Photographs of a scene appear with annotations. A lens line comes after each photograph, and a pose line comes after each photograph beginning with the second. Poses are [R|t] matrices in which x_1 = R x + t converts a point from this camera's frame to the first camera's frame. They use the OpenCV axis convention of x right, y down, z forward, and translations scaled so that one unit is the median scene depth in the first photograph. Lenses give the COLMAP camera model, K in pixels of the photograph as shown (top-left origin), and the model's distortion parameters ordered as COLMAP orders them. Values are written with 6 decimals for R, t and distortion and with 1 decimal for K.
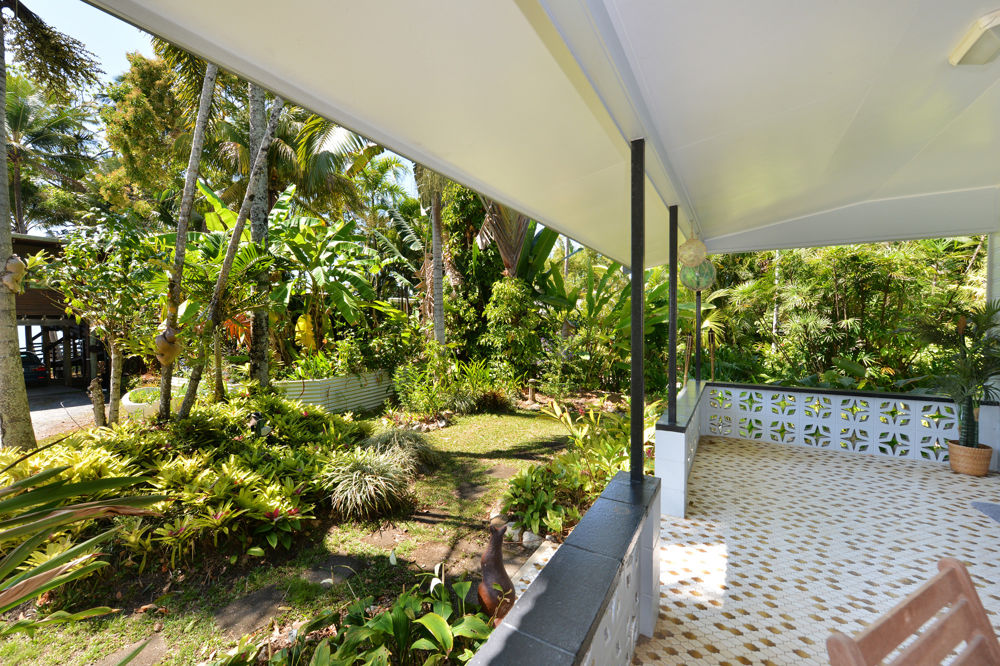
lens RADIAL K [[396.0, 0, 500.0], [0, 396.0, 333.0], [0, 0, 1]] dist [-0.009070, 0.000006]
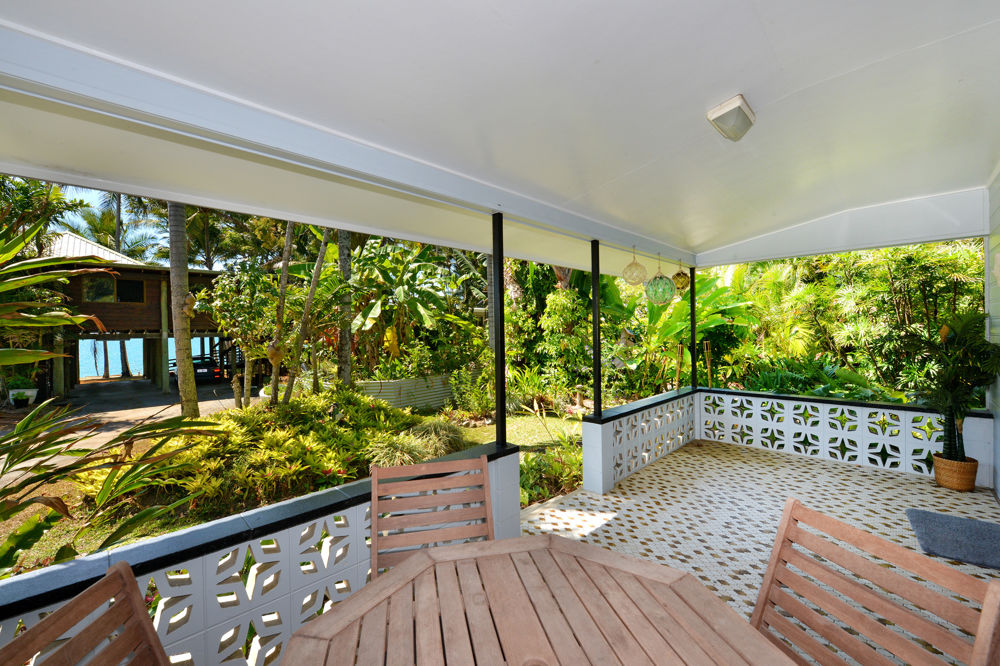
lens RADIAL K [[396.0, 0, 500.0], [0, 396.0, 333.0], [0, 0, 1]] dist [-0.009070, 0.000006]
pose [[0.967819, -0.008798, -0.251492, 0.232397], [0.003784, 0.999784, -0.020414, -0.003106], [0.251617, 0.018805, 0.967644, -0.134272]]
